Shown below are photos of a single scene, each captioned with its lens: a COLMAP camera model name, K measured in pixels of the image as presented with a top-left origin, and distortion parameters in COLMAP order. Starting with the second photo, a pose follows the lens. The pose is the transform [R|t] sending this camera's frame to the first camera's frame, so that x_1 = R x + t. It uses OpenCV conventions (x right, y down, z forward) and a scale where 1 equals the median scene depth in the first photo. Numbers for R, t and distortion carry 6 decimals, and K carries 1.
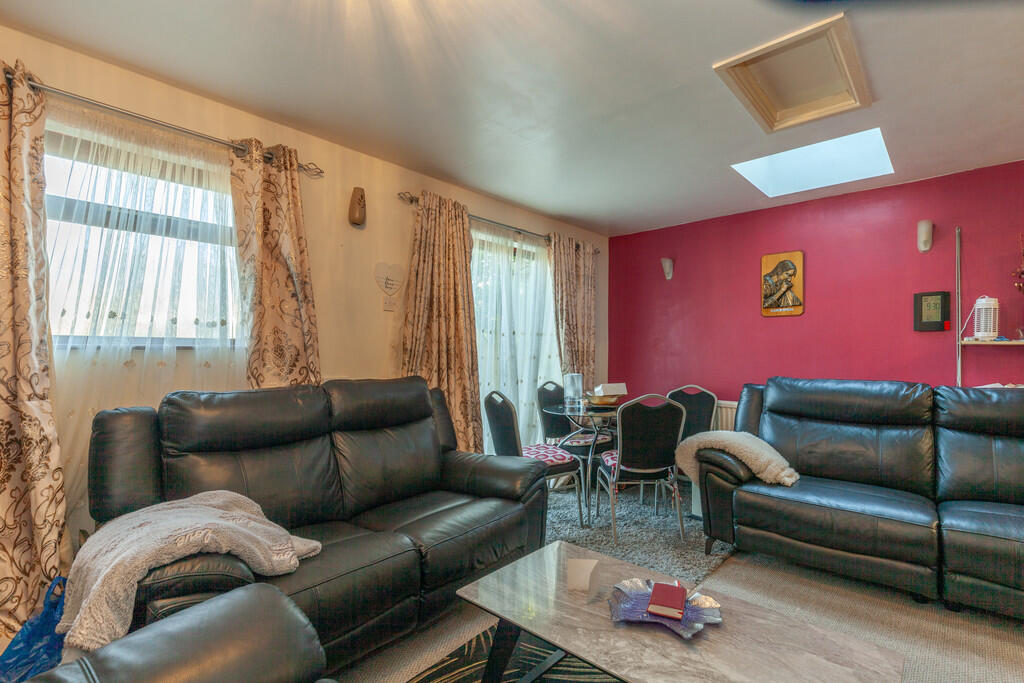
lens RADIAL K [[459.3, 0, 520.3], [0, 459.3, 349.1], [0, 0, 1]] dist [0.002065, 0.000070]
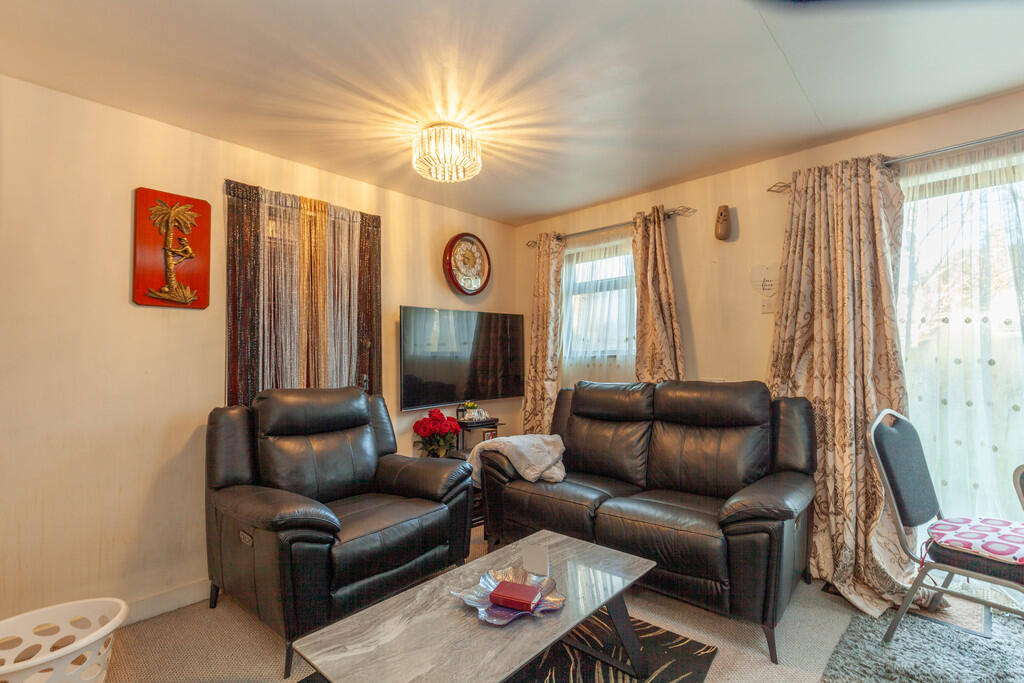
lens RADIAL K [[459.3, 0, 520.3], [0, 459.3, 349.1], [0, 0, 1]] dist [0.002065, 0.000070]
pose [[-0.005340, -0.031114, -0.999502, 0.801853], [0.007346, 0.999488, -0.031152, 0.016963], [0.999959, -0.007508, -0.005109, 0.599112]]
